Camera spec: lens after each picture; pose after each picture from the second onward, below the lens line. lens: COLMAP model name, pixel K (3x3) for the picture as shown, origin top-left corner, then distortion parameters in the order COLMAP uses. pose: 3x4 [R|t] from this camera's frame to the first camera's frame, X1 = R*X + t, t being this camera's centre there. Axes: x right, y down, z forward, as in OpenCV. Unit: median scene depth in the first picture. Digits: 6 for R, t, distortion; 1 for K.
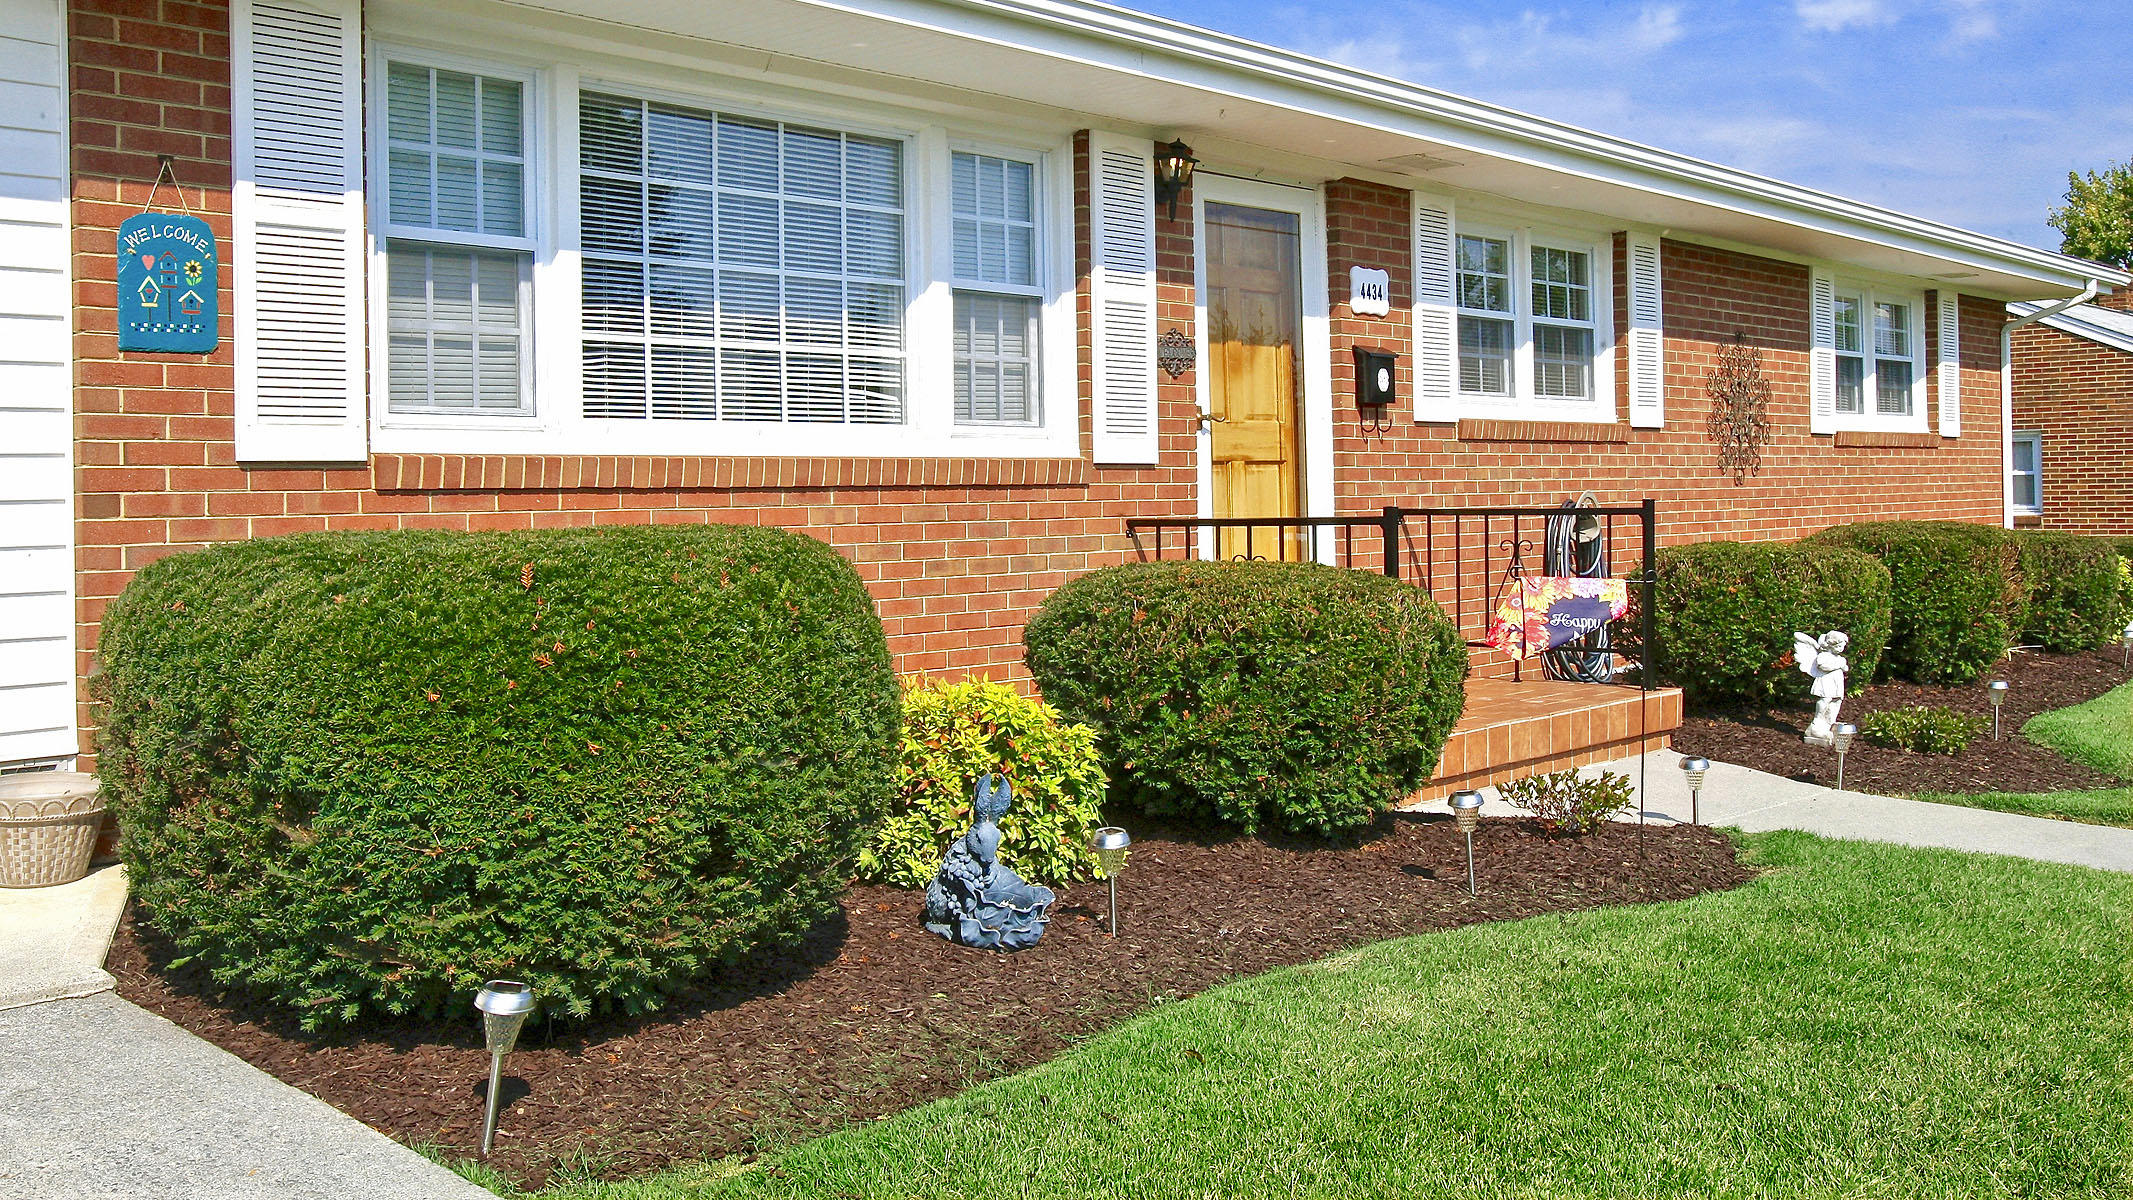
lens RADIAL K [[1975.3, 0, 1088.1], [0, 1975.3, 503.0], [0, 0, 1]] dist [-0.088453, 0.166757]
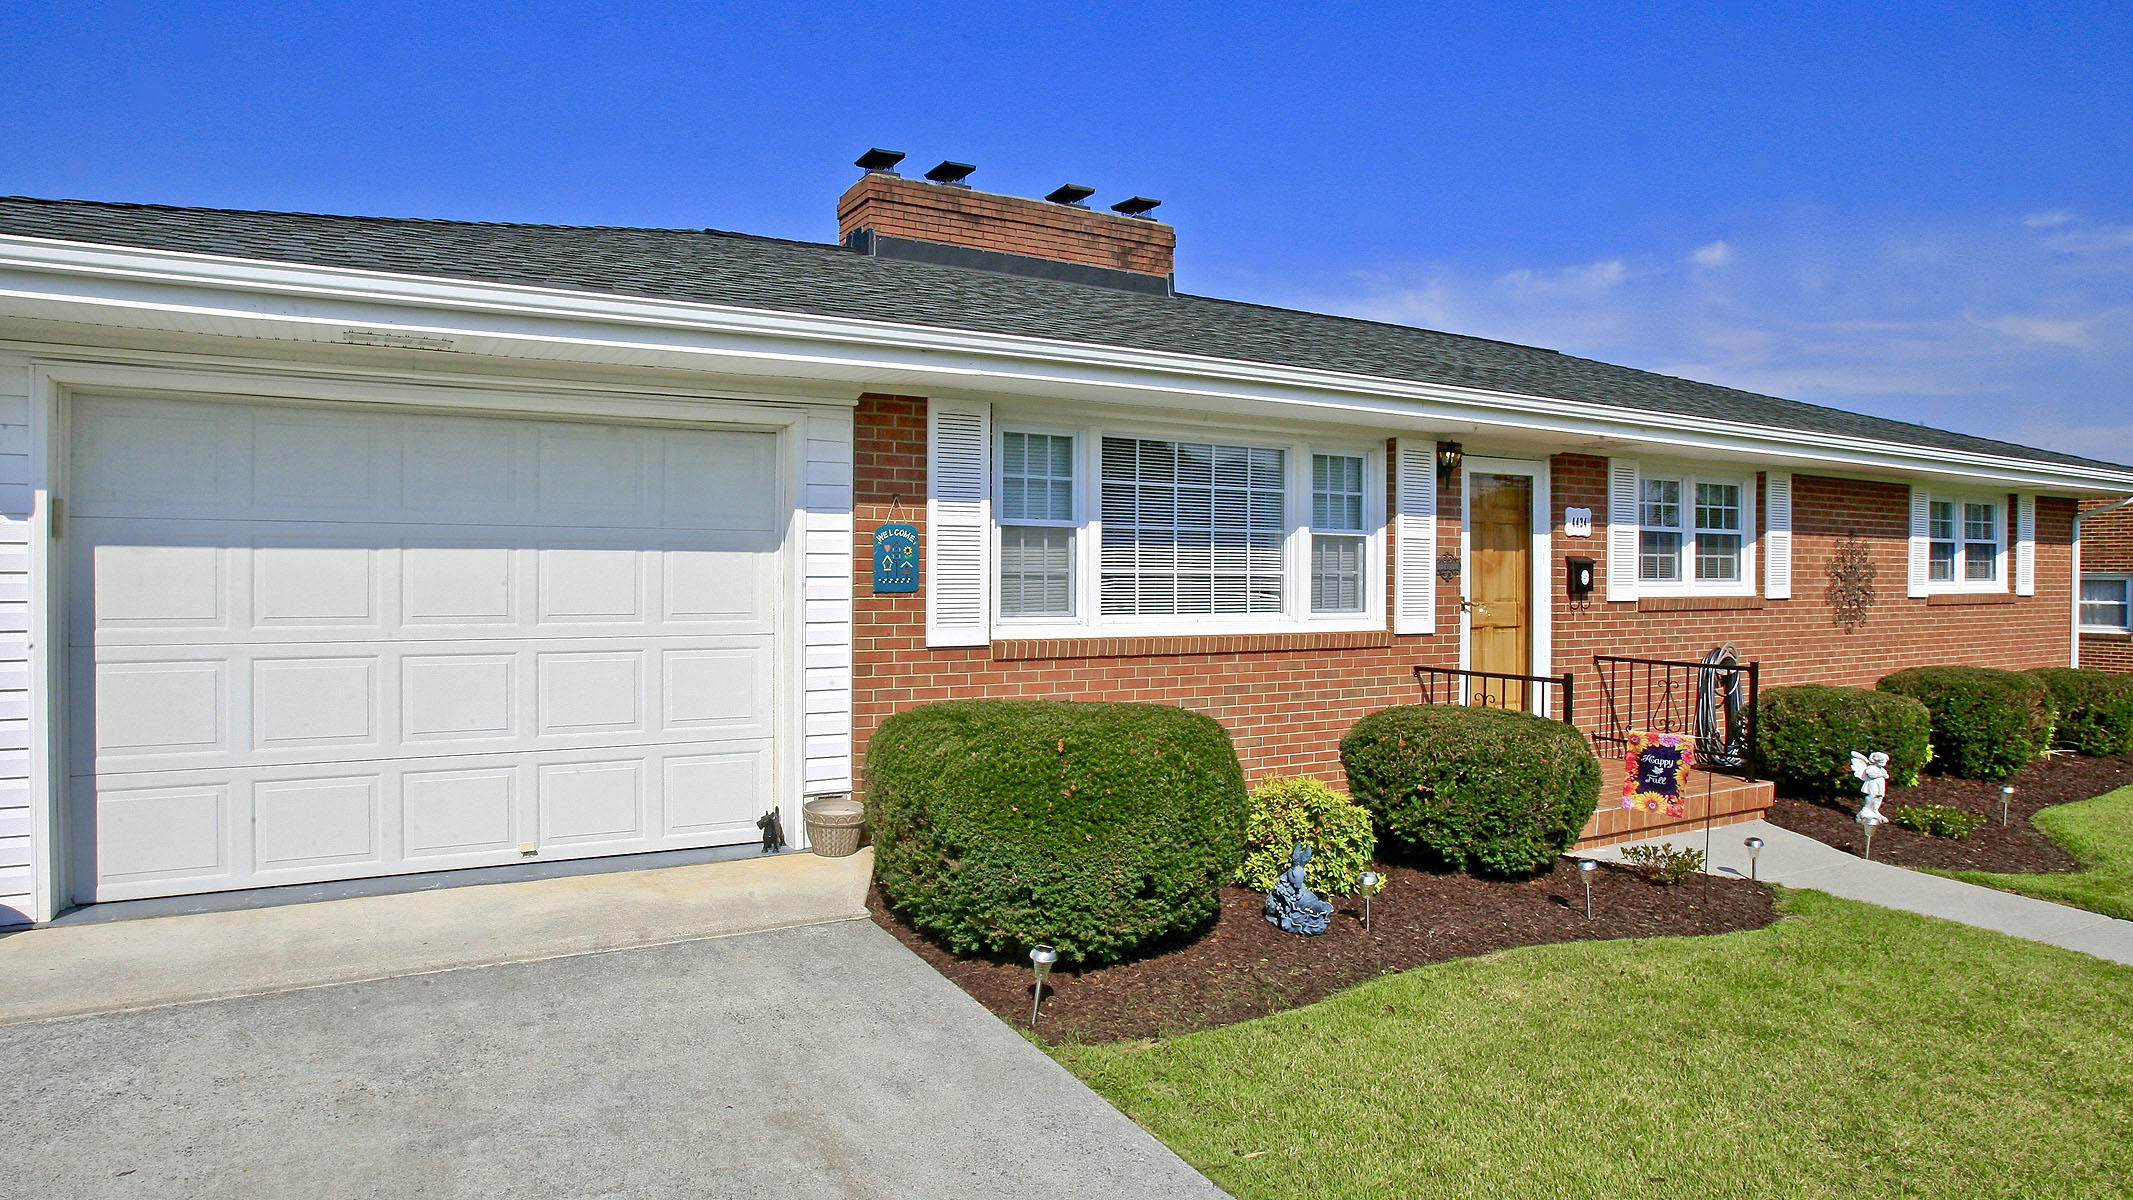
lens RADIAL K [[1269.9, 0, 1066.5], [0, 1269.9, 600.0], [0, 0, 1]] dist [-0.091382, 0.046161]
pose [[0.956735, 0.027070, -0.289699, 0.062669], [-0.021015, 0.999491, 0.023993, -0.092288], [0.290201, -0.016867, 0.956817, -0.165726]]
